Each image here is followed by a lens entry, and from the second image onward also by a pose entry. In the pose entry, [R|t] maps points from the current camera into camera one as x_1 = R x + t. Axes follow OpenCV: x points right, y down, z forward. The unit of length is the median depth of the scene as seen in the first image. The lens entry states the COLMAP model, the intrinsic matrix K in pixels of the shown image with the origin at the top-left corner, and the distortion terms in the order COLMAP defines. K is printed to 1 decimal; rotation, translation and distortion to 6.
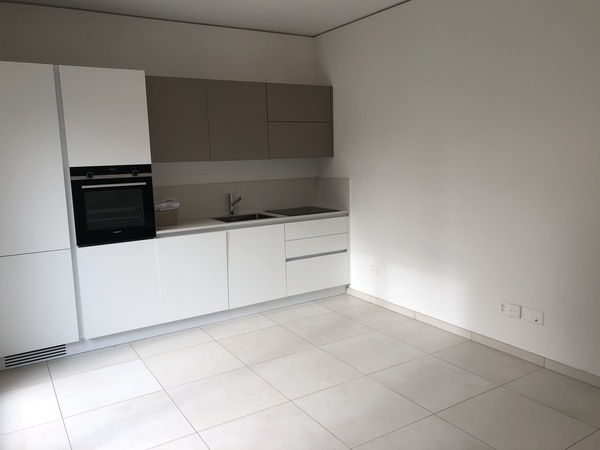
lens RADIAL K [[487.8, 0, 300.8], [0, 487.8, 228.1], [0, 0, 1]] dist [0.013177, -0.008878]
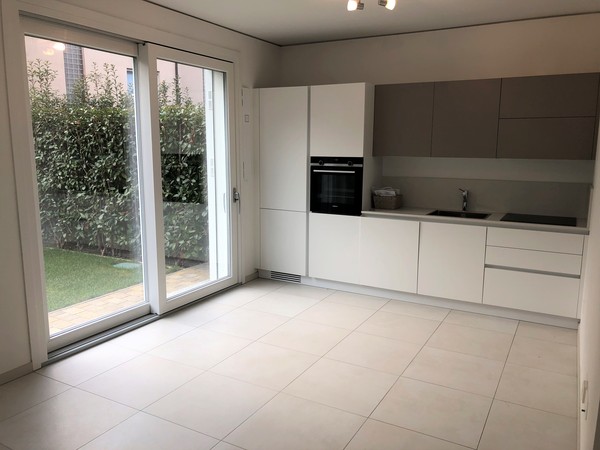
lens RADIAL K [[485.2, 0, 302.9], [0, 485.2, 226.5], [0, 0, 1]] dist [0.034456, -0.041714]
pose [[0.473942, 0.178501, -0.862274, 0.703879], [-0.152802, 0.981054, 0.119104, -0.078429], [0.867197, 0.075309, 0.492238, 0.255005]]
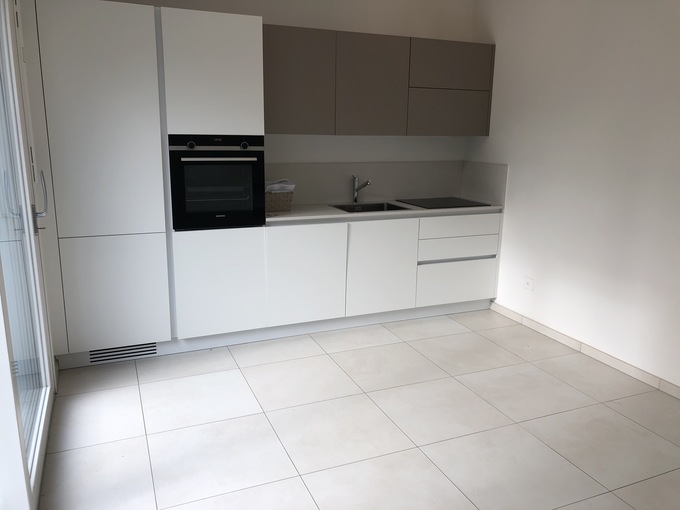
lens RADIAL K [[549.9, 0, 343.3], [0, 549.9, 256.7], [0, 0, 1]] dist [0.034456, -0.041714]
pose [[0.986563, 0.077900, -0.143616, -0.026922], [-0.066673, 0.994449, 0.081399, -0.012724], [0.149160, -0.070730, 0.986280, 0.095607]]
